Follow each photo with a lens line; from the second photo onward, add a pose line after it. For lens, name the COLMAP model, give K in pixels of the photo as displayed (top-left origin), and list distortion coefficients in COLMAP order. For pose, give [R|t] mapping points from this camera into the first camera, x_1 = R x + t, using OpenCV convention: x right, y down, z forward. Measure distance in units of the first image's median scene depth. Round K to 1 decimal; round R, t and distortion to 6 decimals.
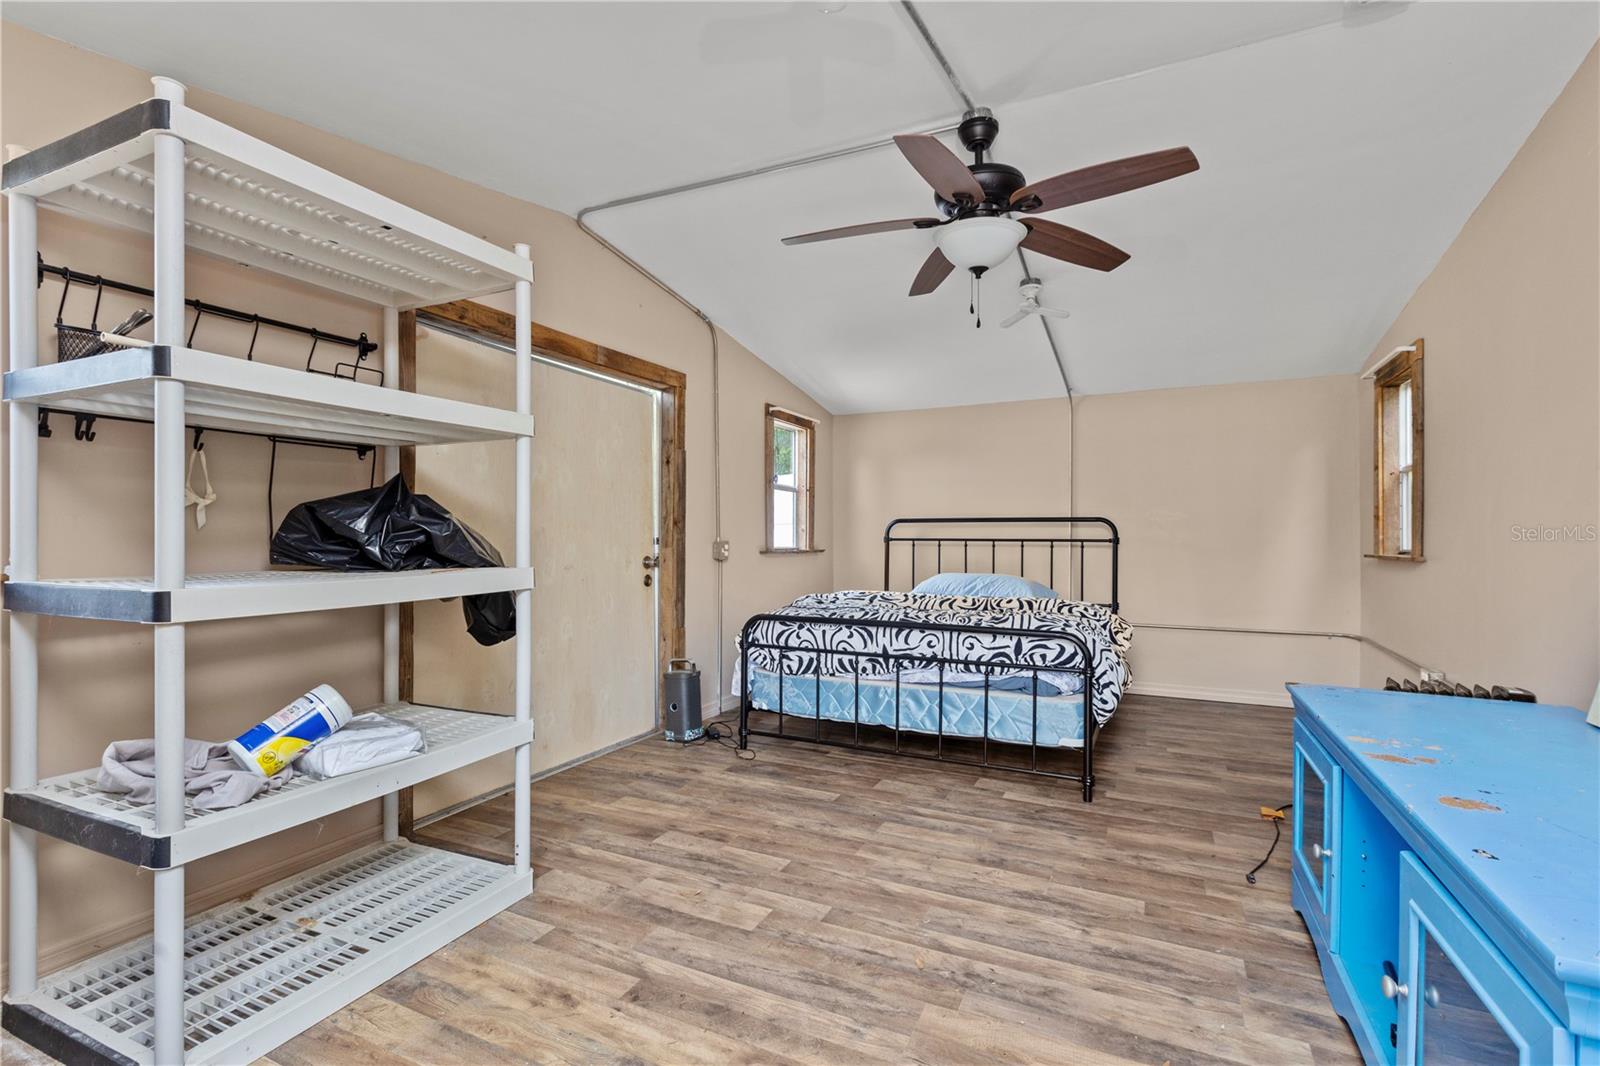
lens RADIAL K [[724.2, 0, 803.3], [0, 724.2, 537.7], [0, 0, 1]] dist [0.001025, -0.000214]
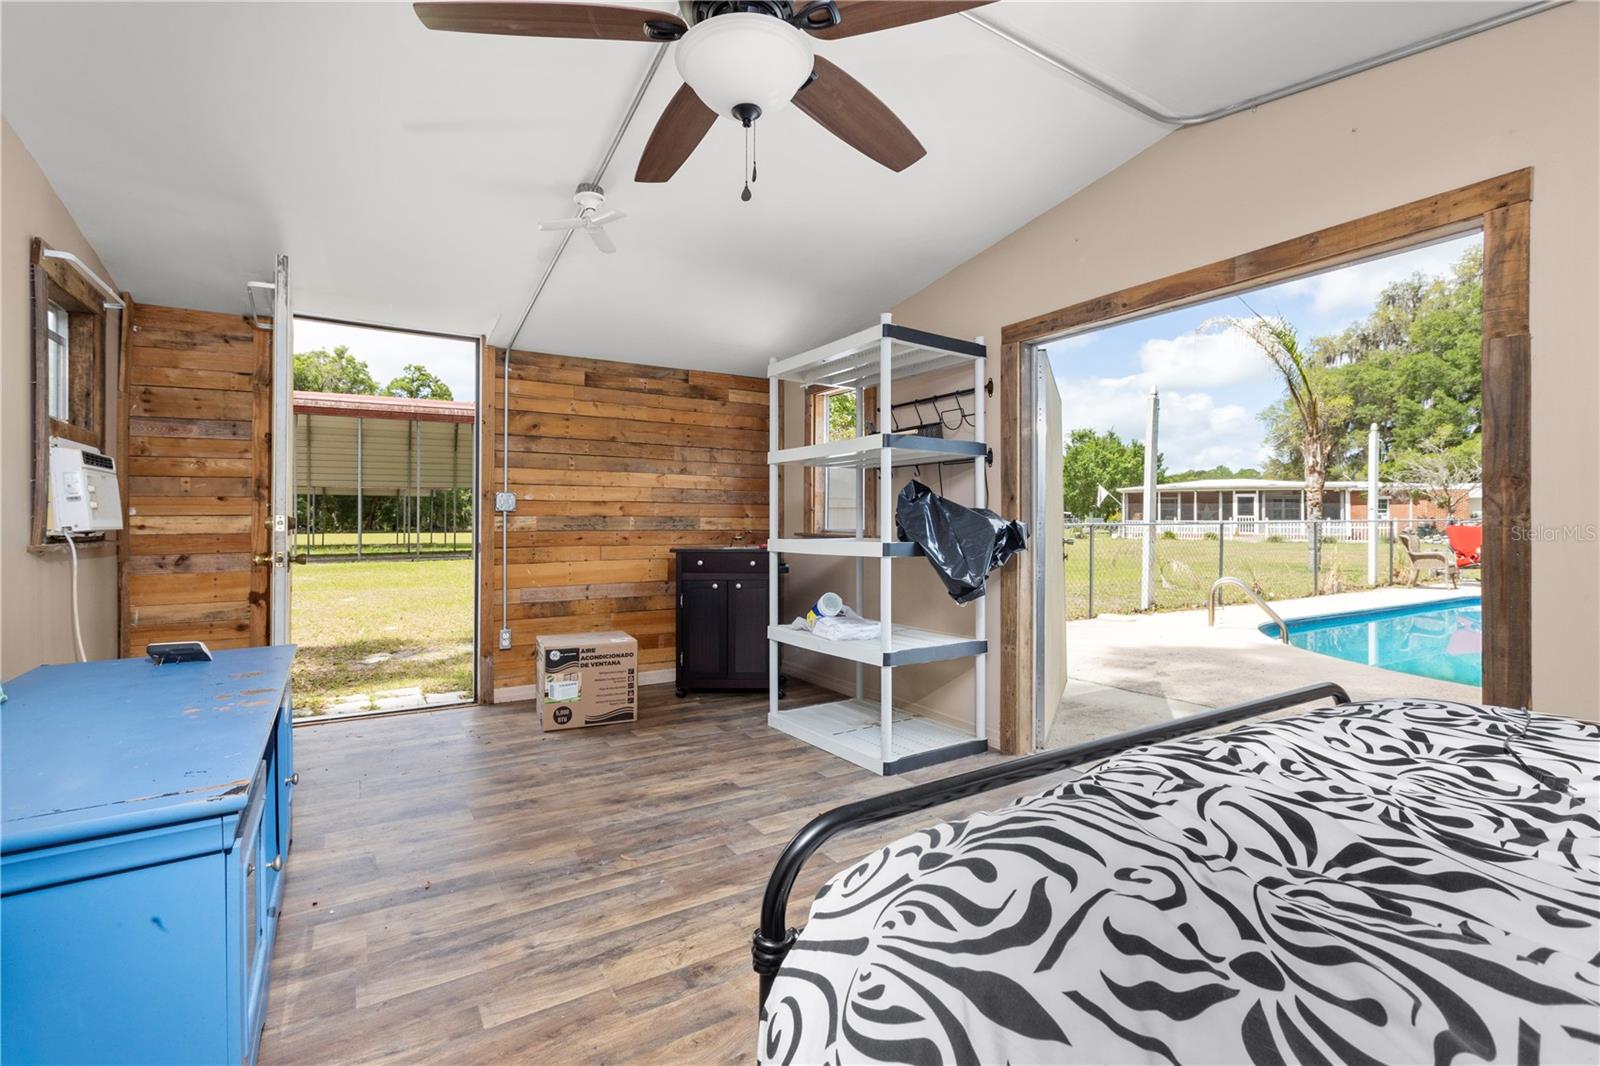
lens RADIAL K [[724.2, 0, 803.8], [0, 724.2, 525.6], [0, 0, 1]] dist [0.001025, -0.000214]
pose [[-0.534145, -0.000082, -0.845393, 0.991373], [-0.002161, 0.999997, 0.001268, 0.004374], [0.845390, 0.002504, -0.534143, 1.801131]]
